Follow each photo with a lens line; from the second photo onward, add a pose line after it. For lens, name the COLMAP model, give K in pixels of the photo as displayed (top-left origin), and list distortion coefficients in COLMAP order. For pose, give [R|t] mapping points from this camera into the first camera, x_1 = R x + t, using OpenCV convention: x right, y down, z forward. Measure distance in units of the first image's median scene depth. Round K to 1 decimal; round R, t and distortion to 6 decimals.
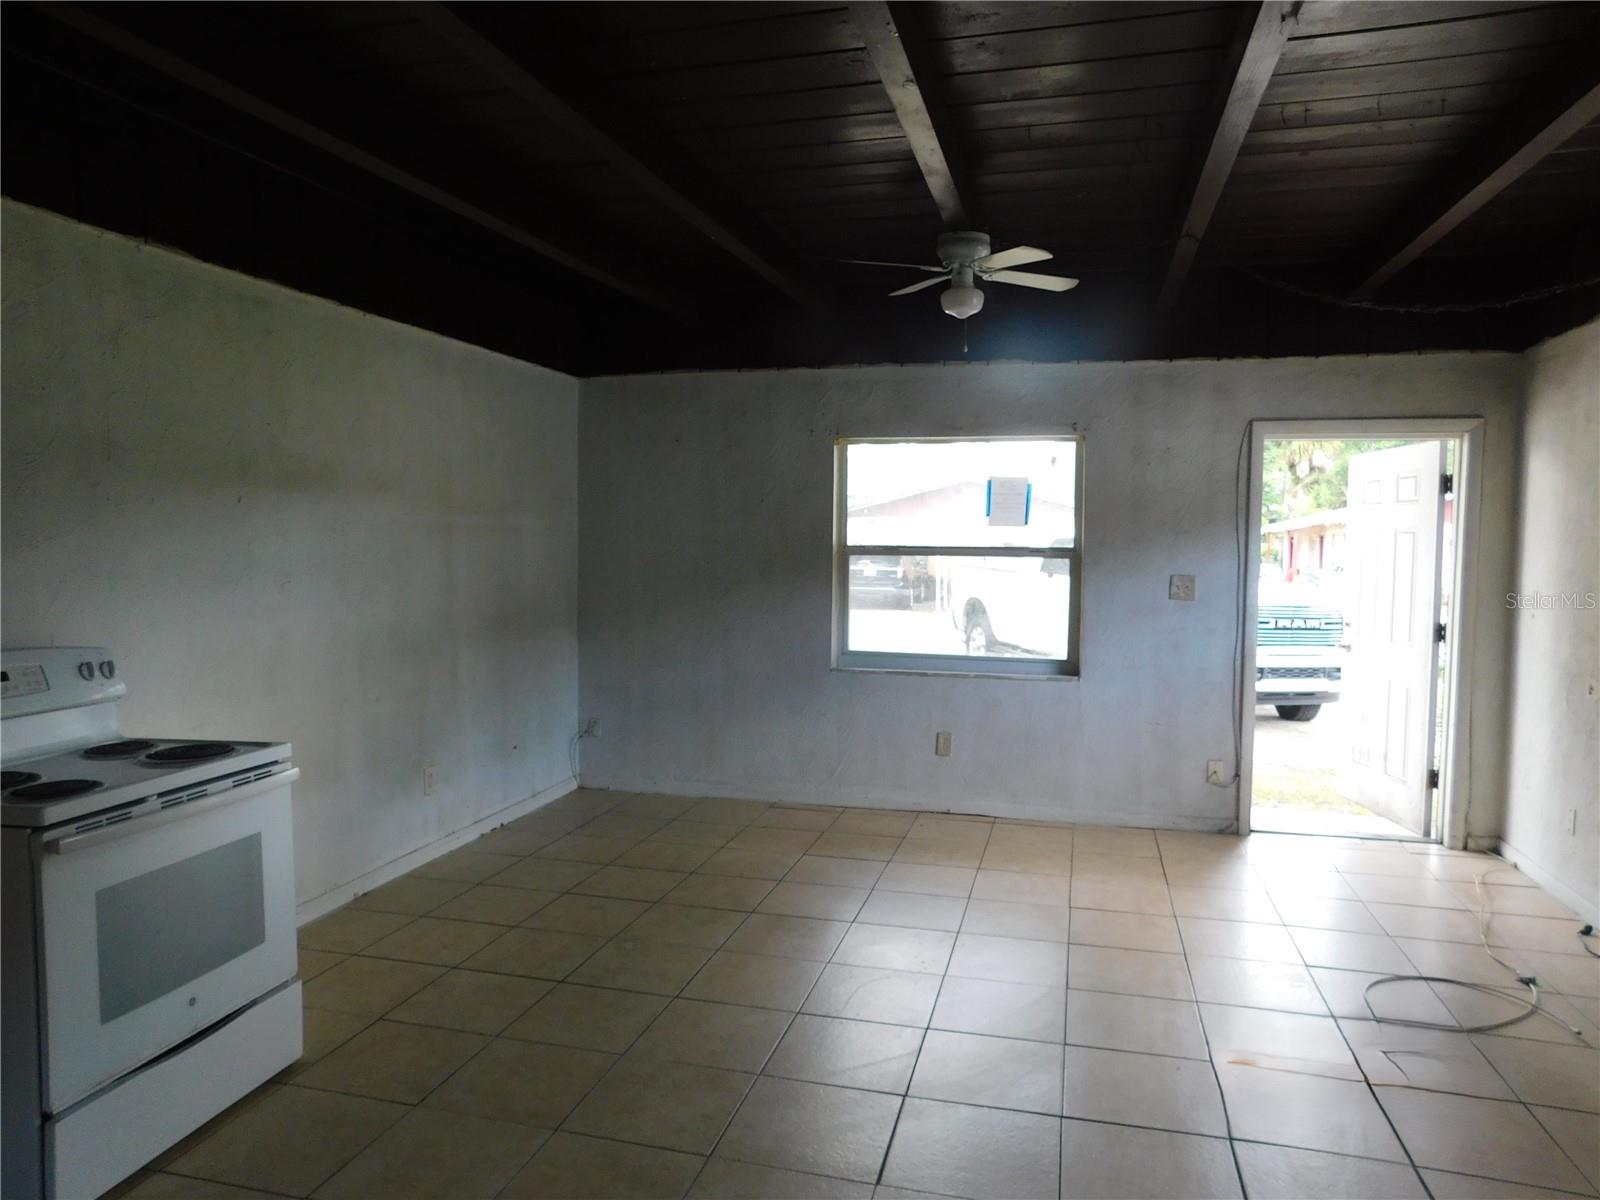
lens RADIAL K [[1052.6, 0, 800.3], [0, 1052.6, 590.5], [0, 0, 1]] dist [-0.053330, 0.042240]
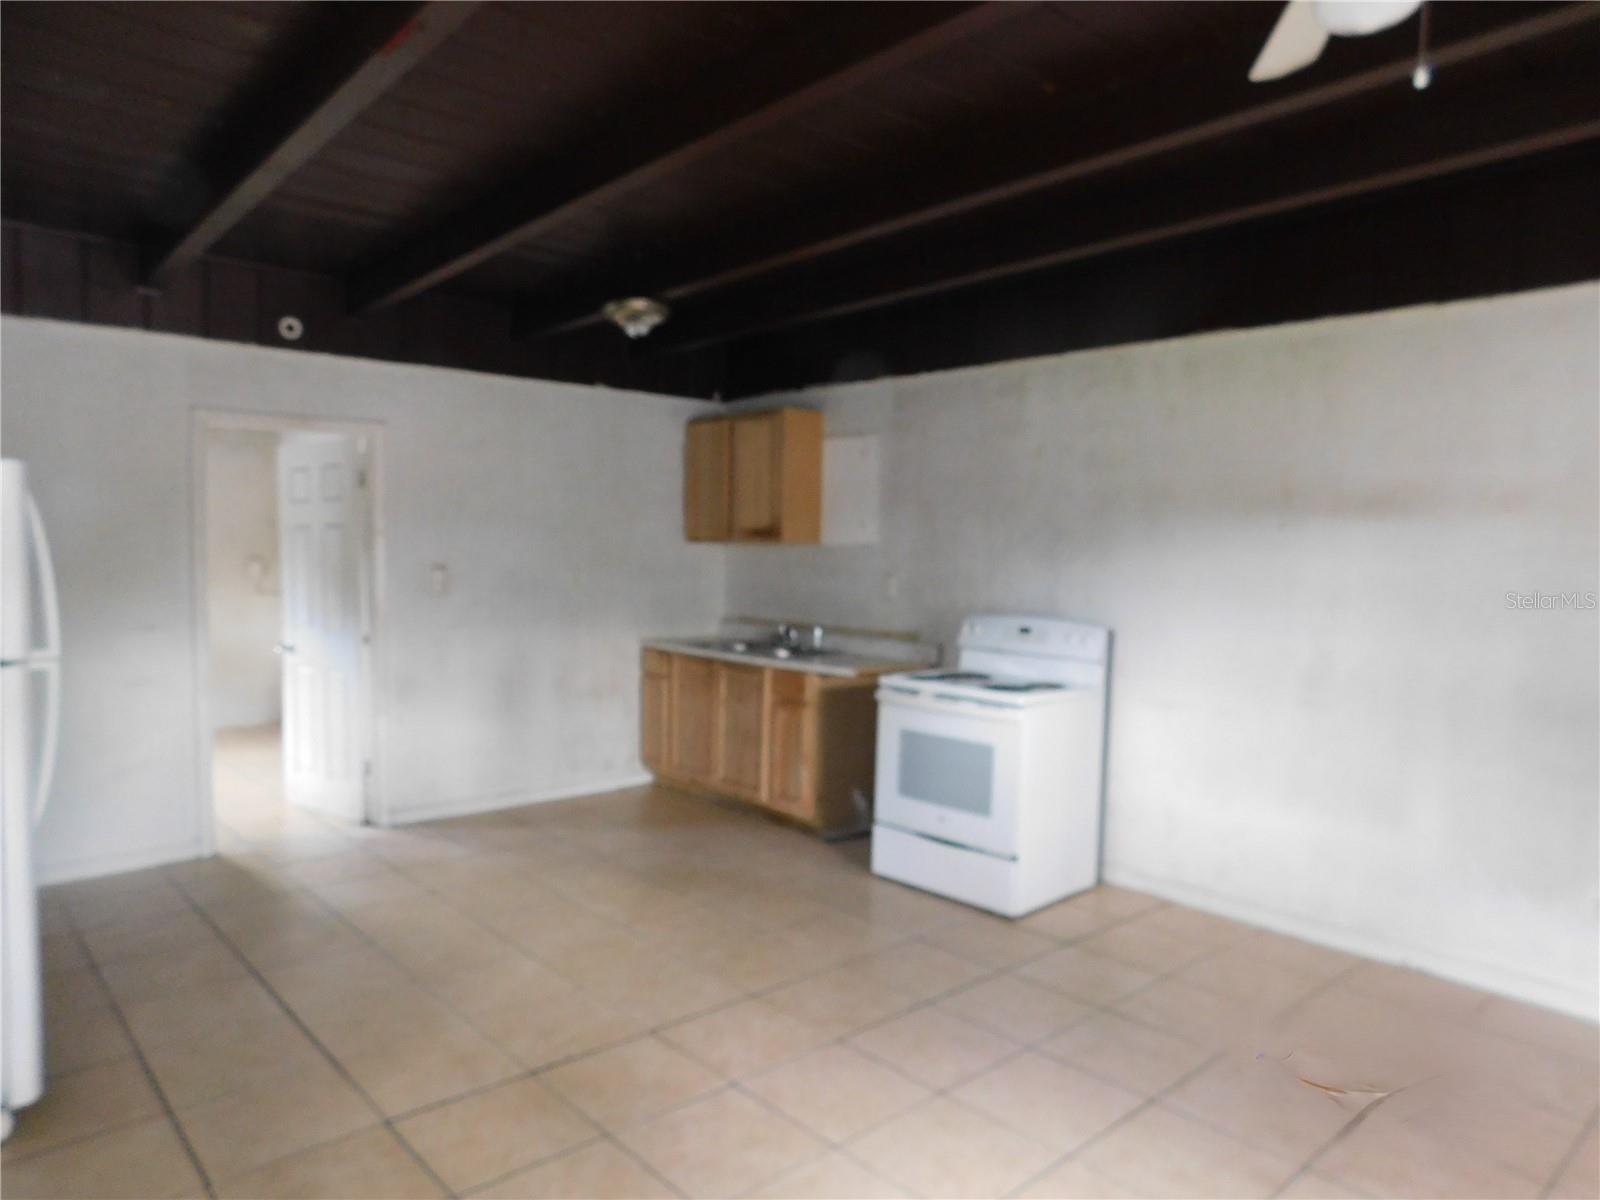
lens RADIAL K [[1052.6, 0, 800.3], [0, 1052.6, 590.5], [0, 0, 1]] dist [-0.053330, 0.042240]
pose [[-0.541668, 0.030497, -0.840039, 0.726521], [-0.061186, 0.995260, 0.075585, -0.073997], [0.838363, 0.092340, -0.537235, 1.230717]]
